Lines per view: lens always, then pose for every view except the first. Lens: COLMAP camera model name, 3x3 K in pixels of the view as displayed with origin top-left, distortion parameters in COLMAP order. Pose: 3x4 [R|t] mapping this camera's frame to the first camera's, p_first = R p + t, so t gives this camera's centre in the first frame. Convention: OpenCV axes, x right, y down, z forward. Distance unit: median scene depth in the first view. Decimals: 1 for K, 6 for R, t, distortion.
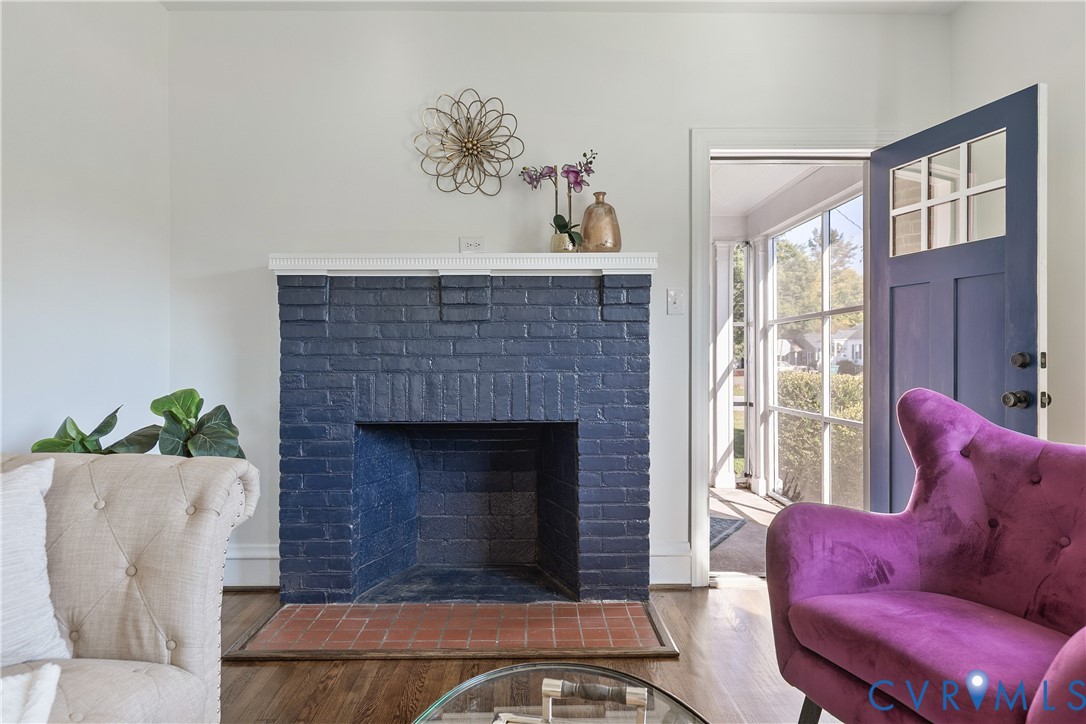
lens RADIAL K [[659.8, 0, 569.6], [0, 659.8, 350.8], [0, 0, 1]] dist [-0.002836, 0.000171]
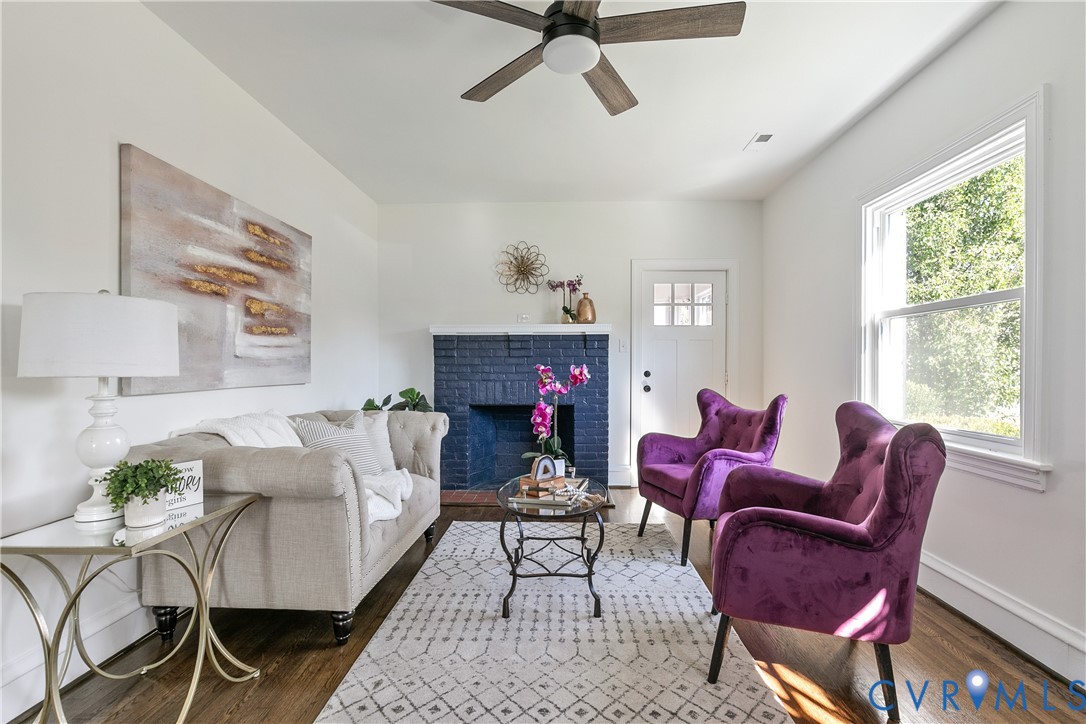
lens RADIAL K [[548.7, 0, 544.0], [0, 548.7, 365.7], [0, 0, 1]] dist [-0.006260, -0.001894]
pose [[0.995397, -0.000310, -0.095836, 0.082410], [0.001264, 0.999950, 0.009901, -0.032787], [0.095828, -0.009977, 0.995348, -0.725187]]
